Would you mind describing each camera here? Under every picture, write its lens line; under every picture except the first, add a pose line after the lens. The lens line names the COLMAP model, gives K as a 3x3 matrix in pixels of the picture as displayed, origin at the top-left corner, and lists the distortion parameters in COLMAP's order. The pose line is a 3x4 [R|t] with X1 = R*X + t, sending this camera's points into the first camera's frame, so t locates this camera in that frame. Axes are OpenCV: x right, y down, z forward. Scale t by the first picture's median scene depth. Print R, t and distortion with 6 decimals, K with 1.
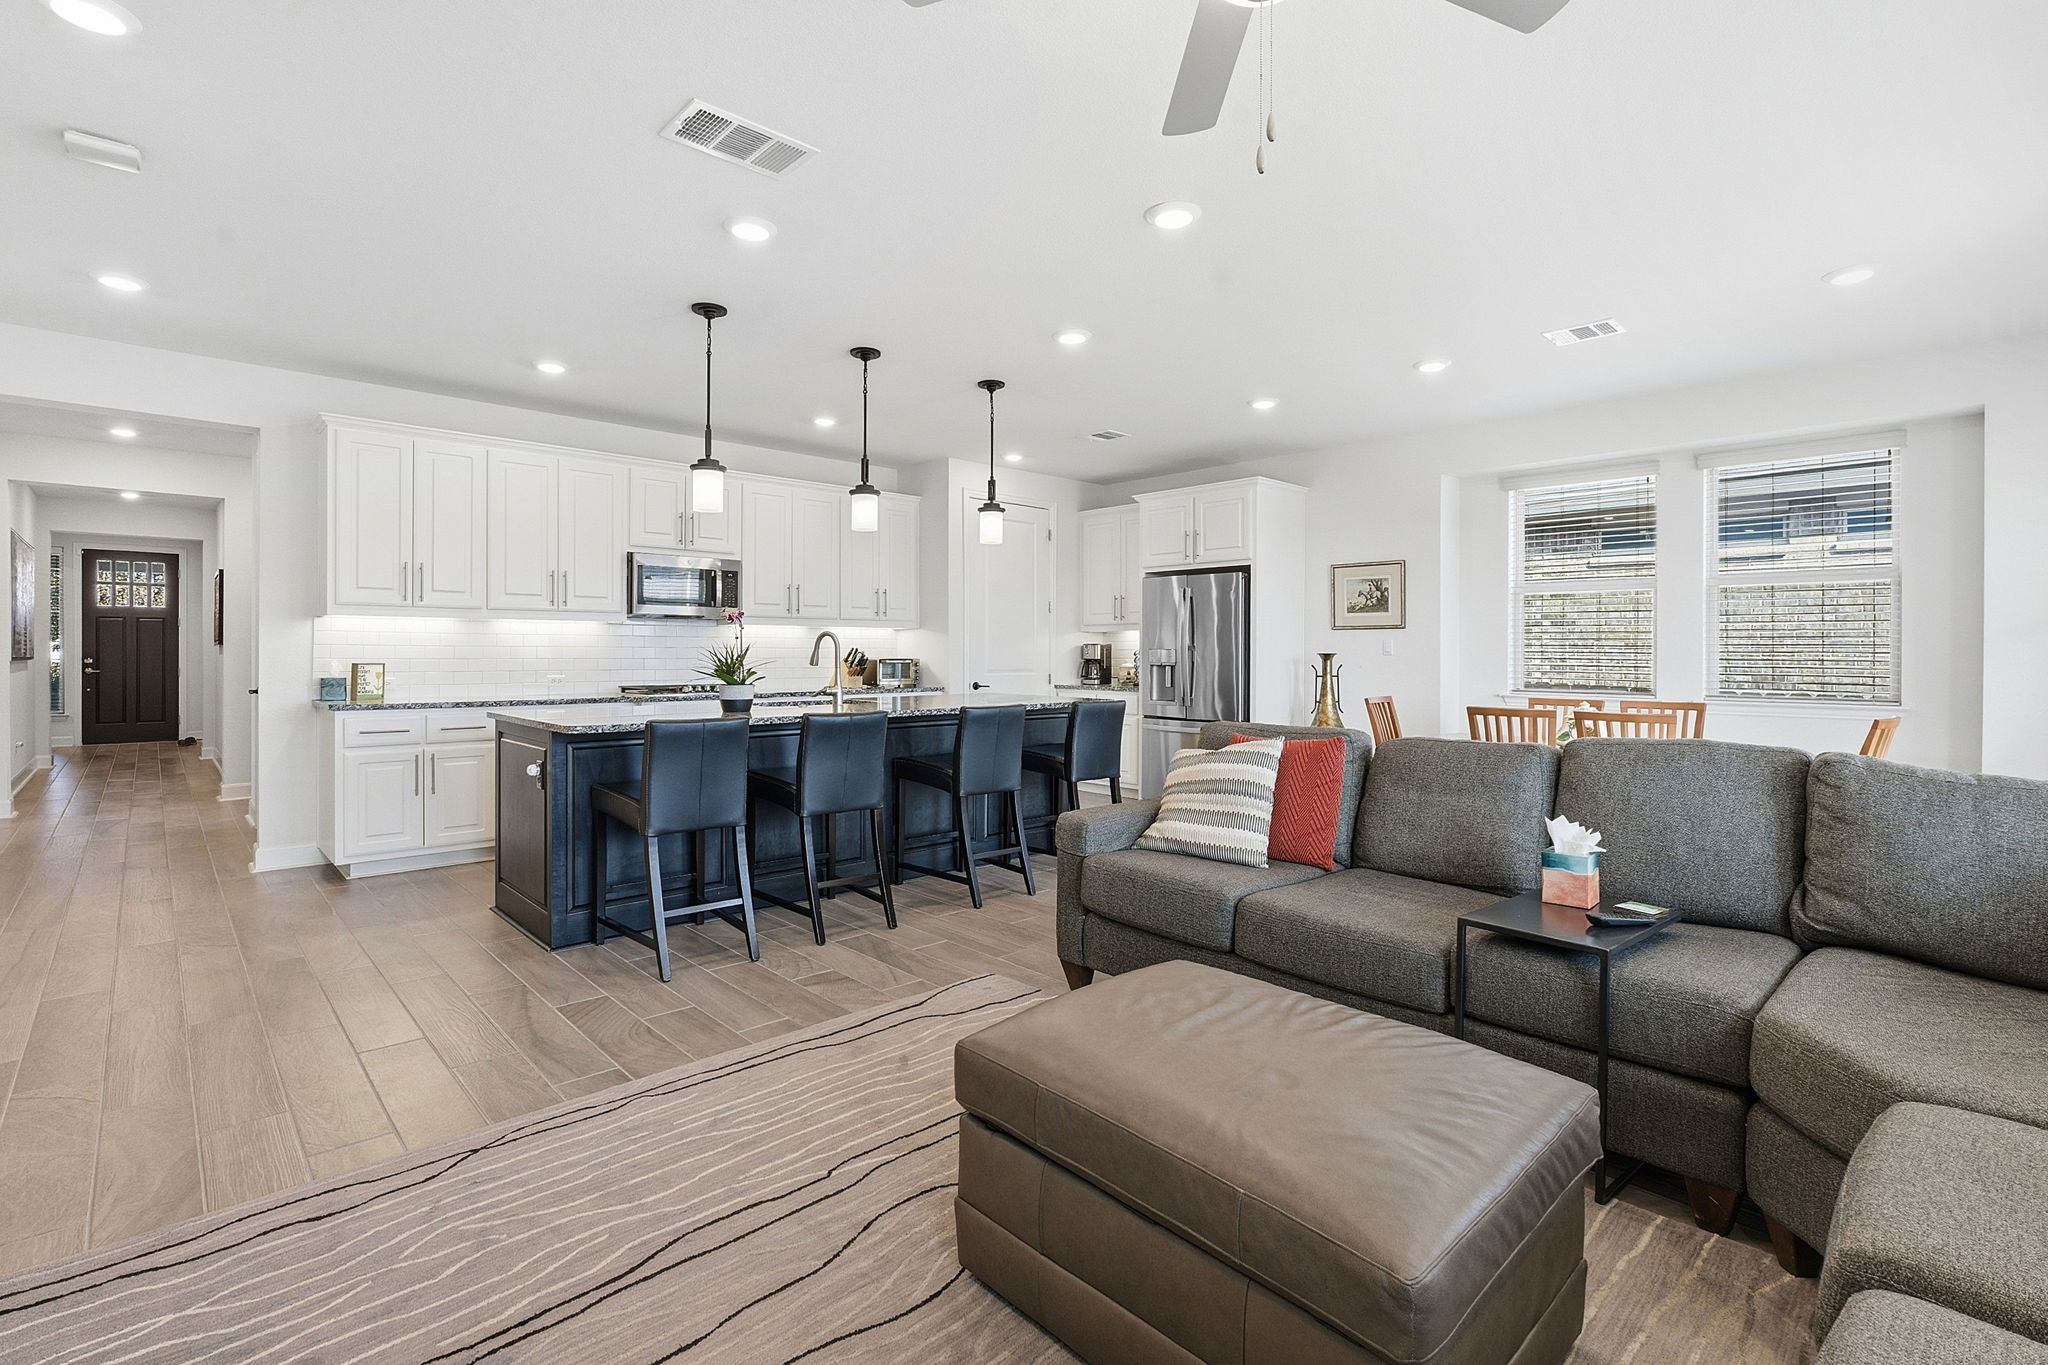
lens RADIAL K [[905.8, 0, 1006.2], [0, 905.8, 653.5], [0, 0, 1]] dist [-0.017457, 0.005644]
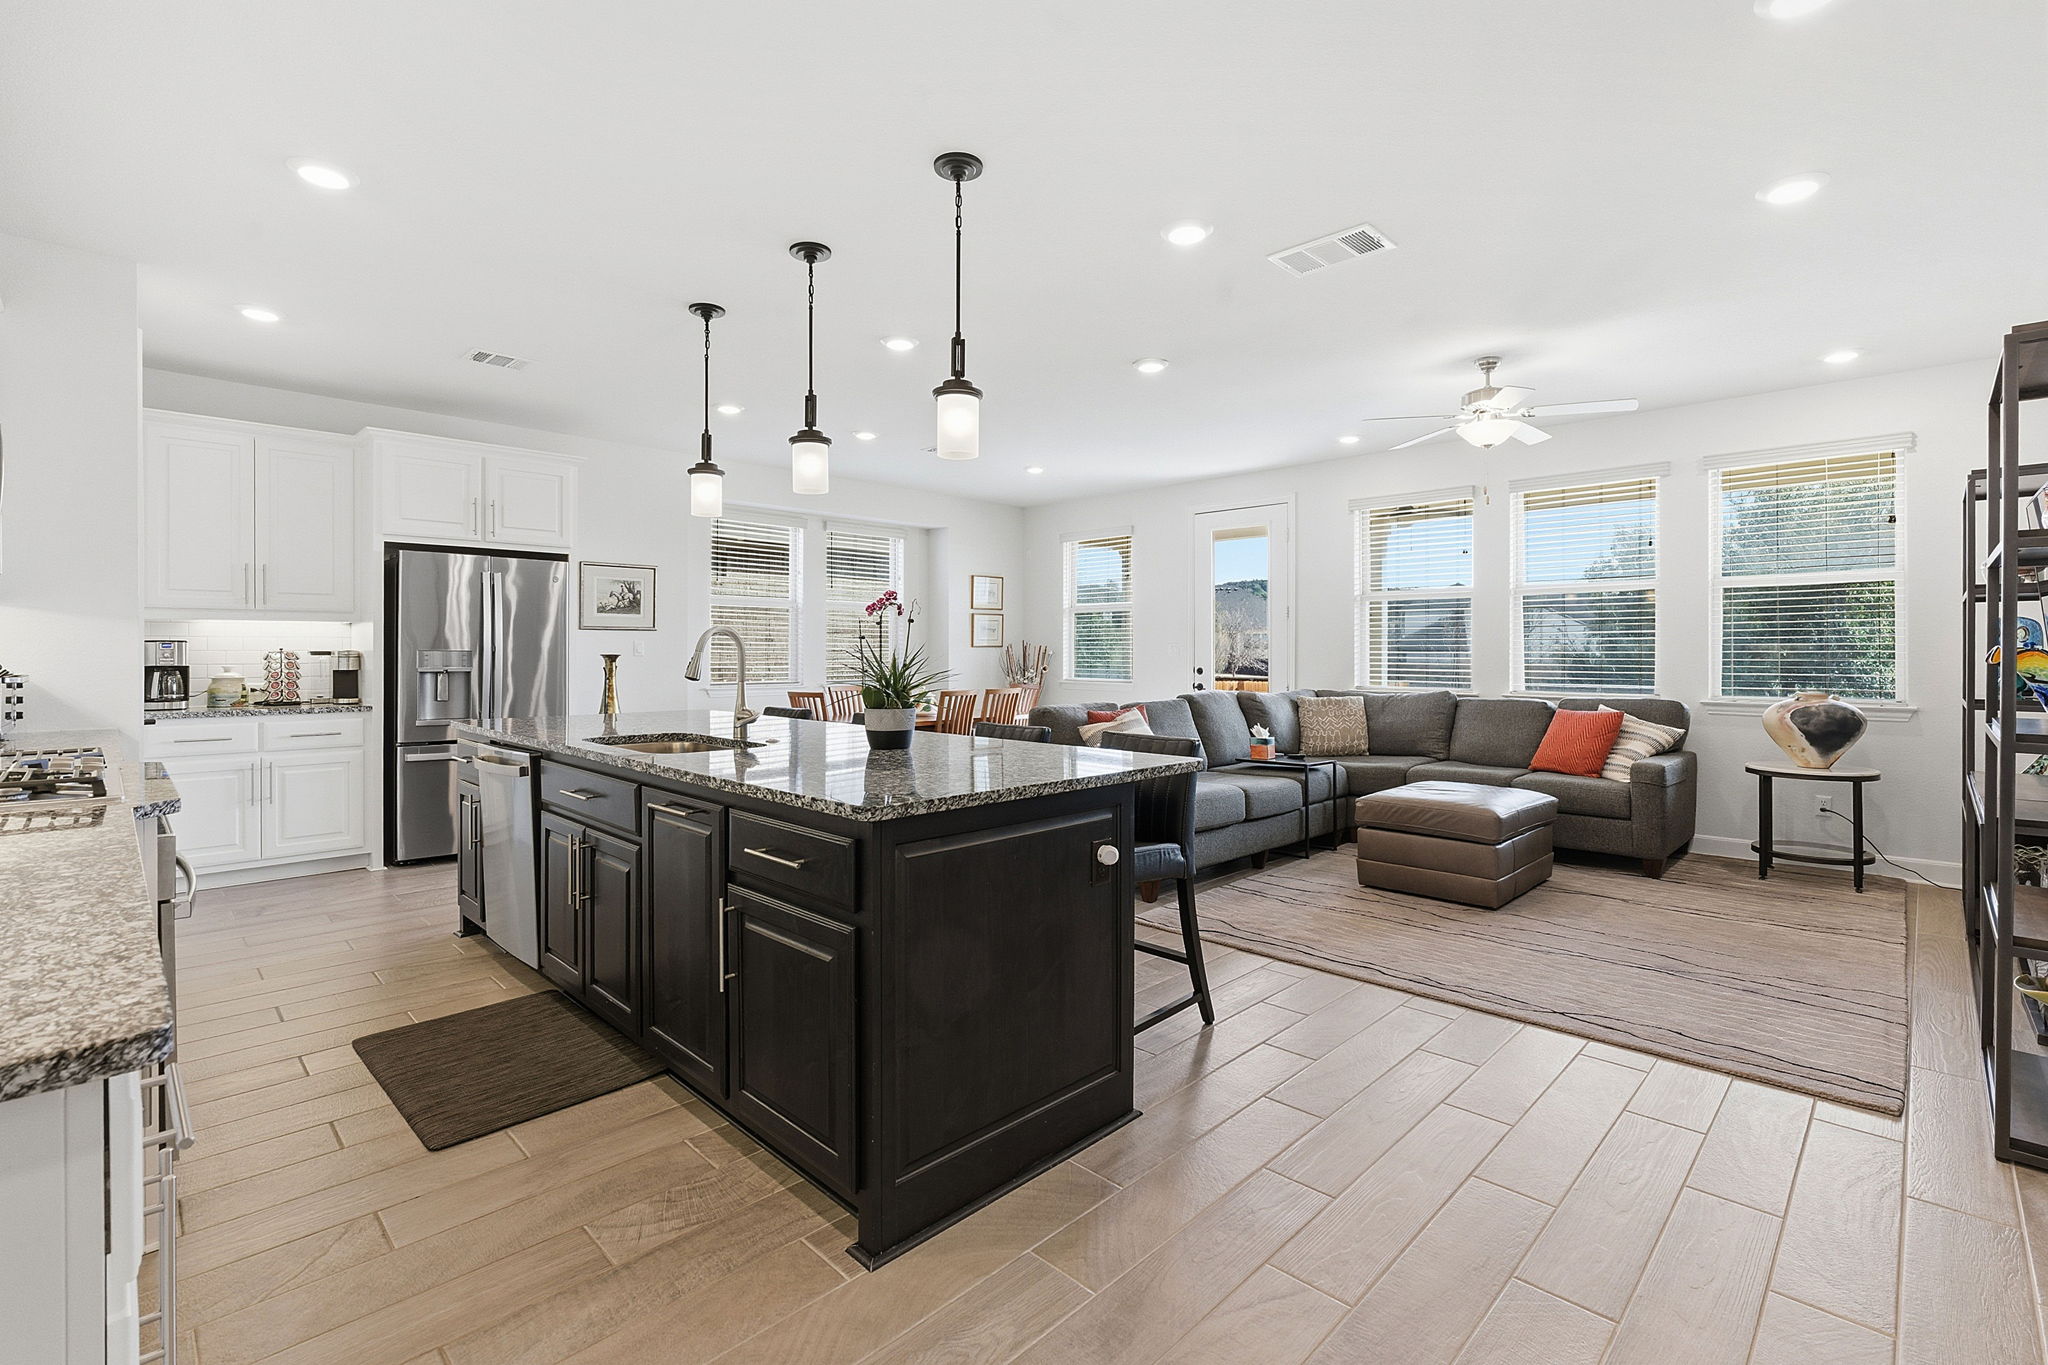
lens RADIAL K [[905.8, 0, 1017.9], [0, 905.8, 649.5], [0, 0, 1]] dist [-0.017457, 0.005644]
pose [[-0.012847, -0.001134, 0.999917, -0.653907], [-0.000236, 0.999999, 0.001131, -0.007186], [-0.999917, -0.000221, -0.012847, 0.616517]]
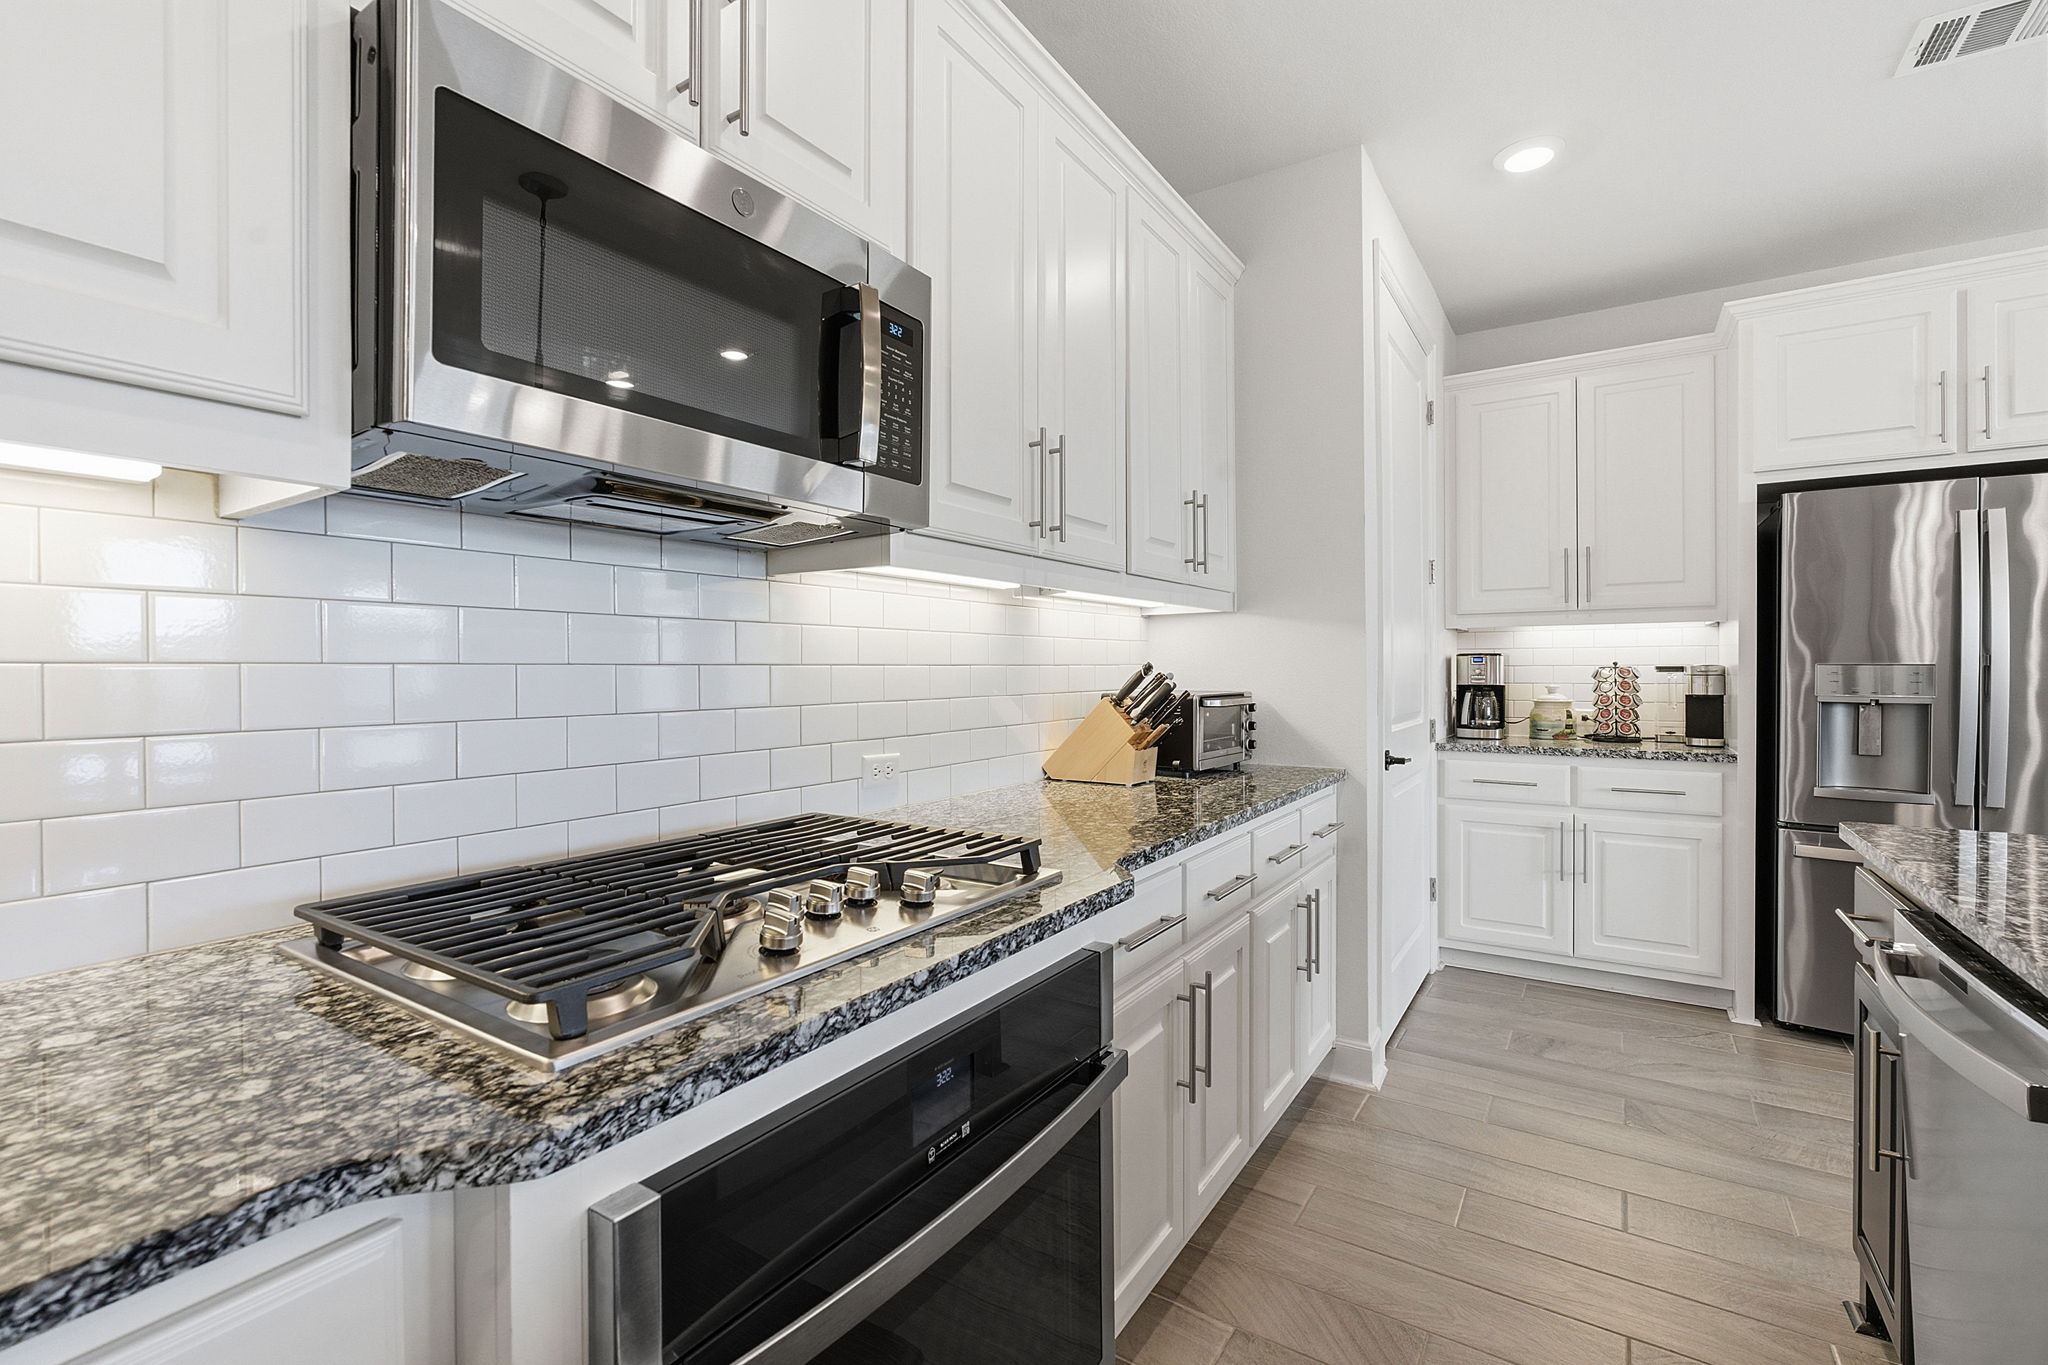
lens RADIAL K [[905.8, 0, 1021.9], [0, 905.8, 671.2], [0, 0, 1]] dist [-0.017457, 0.005644]
pose [[0.976761, -0.005663, 0.214256, -0.327246], [0.004730, 0.999977, 0.004865, -0.005982], [-0.214279, -0.003739, 0.976765, 0.788466]]
